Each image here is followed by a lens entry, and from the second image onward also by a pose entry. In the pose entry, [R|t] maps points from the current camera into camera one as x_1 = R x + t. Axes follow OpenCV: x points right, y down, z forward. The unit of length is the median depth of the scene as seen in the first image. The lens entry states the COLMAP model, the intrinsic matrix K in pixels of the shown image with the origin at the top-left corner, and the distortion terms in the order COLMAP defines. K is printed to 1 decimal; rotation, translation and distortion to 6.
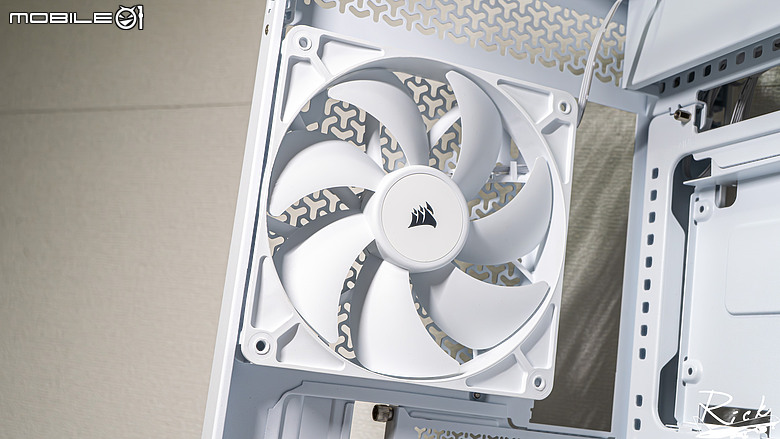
lens RADIAL K [[971.8, 0, 390.0], [0, 971.8, 219.5], [0, 0, 1]] dist [-0.001952, 0.005409]
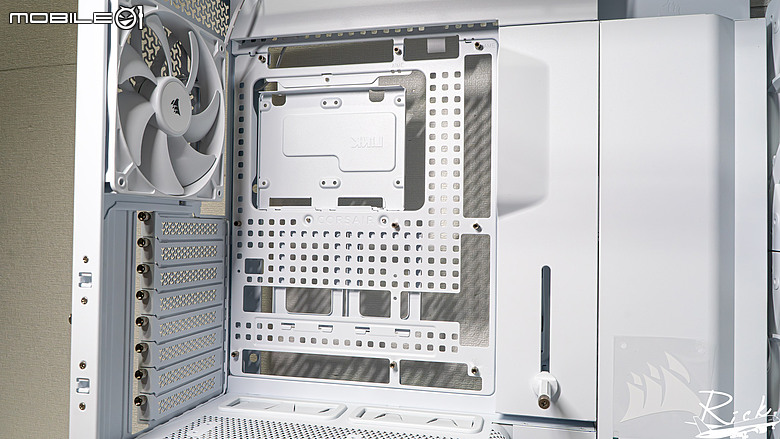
lens RADIAL K [[617.2, 0, 390.0], [0, 617.2, 219.5], [0, 0, 1]] dist [-0.000610, 0.001318]
pose [[0.593436, -0.099598, 0.798695, -0.617429], [-0.076955, 0.980747, 0.179479, -0.029900], [-0.801194, -0.167973, 0.574346, -0.006778]]
